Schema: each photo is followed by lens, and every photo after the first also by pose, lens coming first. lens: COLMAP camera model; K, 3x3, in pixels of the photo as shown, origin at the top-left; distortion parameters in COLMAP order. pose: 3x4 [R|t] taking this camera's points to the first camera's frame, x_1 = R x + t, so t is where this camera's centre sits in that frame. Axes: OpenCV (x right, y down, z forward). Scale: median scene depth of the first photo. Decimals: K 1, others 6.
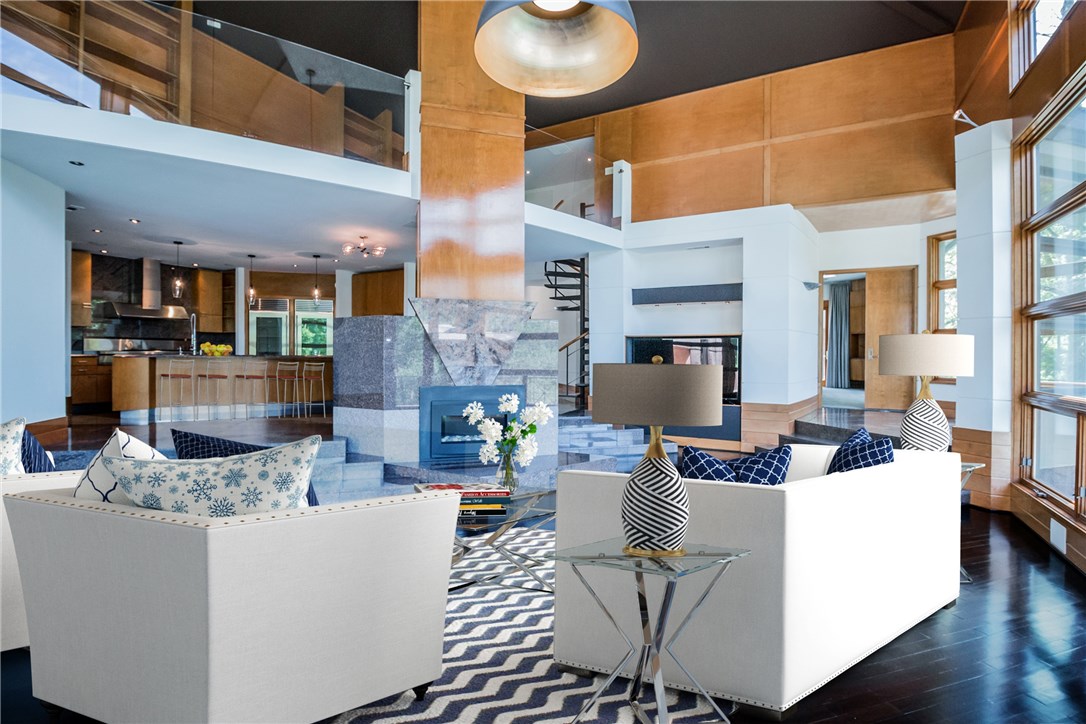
lens RADIAL K [[517.0, 0, 526.9], [0, 517.0, 353.8], [0, 0, 1]] dist [-0.000132, -0.013562]
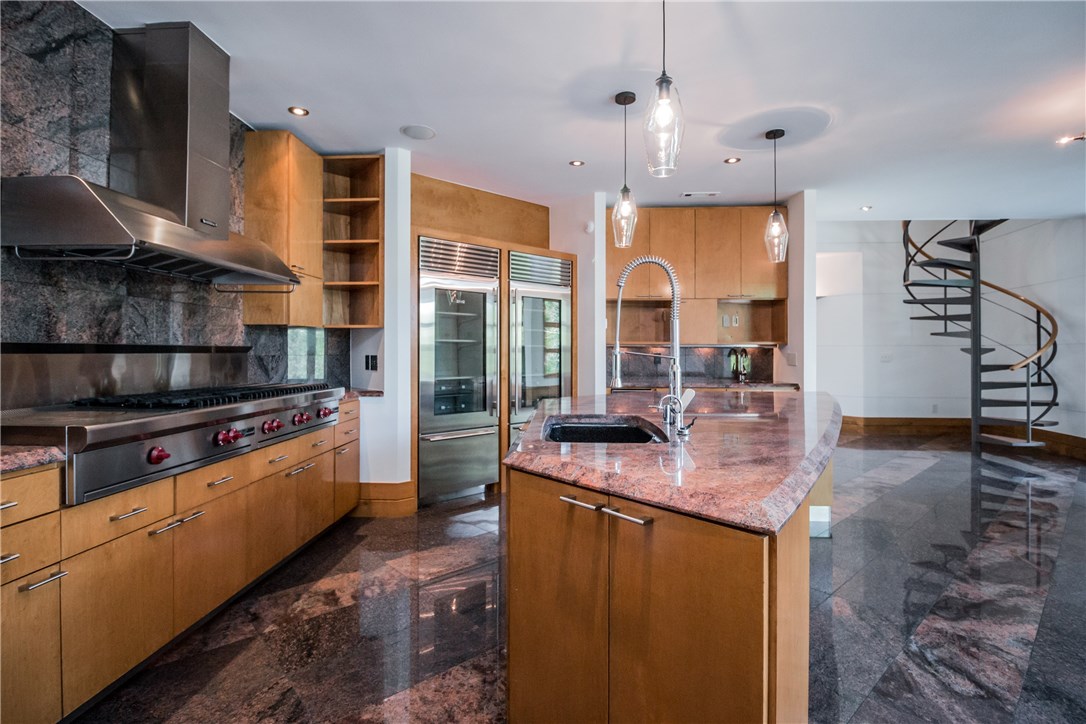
lens RADIAL K [[517.0, 0, 526.9], [0, 517.0, 353.8], [0, 0, 1]] dist [-0.000132, -0.013562]
pose [[0.897036, -0.001180, 0.441956, -0.632191], [-0.002697, 0.999963, 0.008143, -0.026265], [-0.441950, -0.008496, 0.897000, 0.629506]]
